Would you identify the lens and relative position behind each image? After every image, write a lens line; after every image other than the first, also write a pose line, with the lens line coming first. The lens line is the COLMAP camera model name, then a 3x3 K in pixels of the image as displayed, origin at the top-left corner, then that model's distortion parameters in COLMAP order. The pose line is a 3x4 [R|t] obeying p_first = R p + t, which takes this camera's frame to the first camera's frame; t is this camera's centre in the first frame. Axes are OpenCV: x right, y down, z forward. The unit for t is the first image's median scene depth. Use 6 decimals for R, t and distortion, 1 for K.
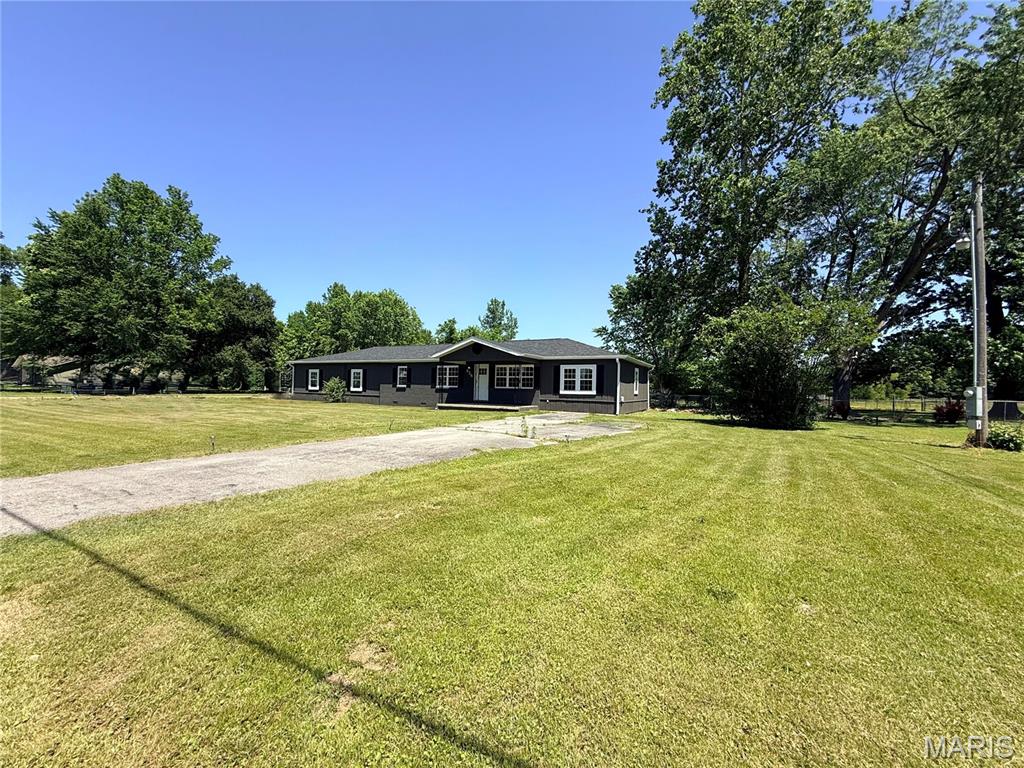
lens RADIAL K [[409.9, 0, 506.5], [0, 409.9, 381.6], [0, 0, 1]] dist [0.003394, -0.000319]
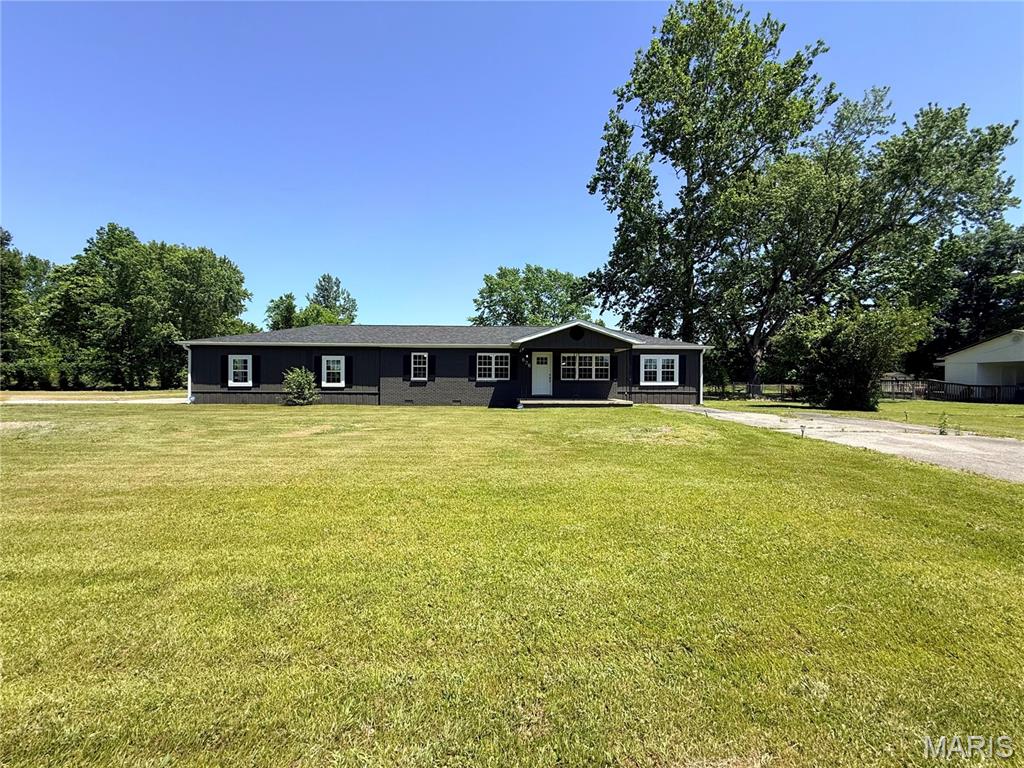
lens RADIAL K [[409.9, 0, 512.0], [0, 409.9, 382.5], [0, 0, 1]] dist [0.003394, -0.000319]
pose [[0.873912, -0.017363, 0.485773, -0.500923], [0.003812, 0.999576, 0.028871, -0.004247], [-0.486068, -0.023379, 0.873608, 0.279102]]
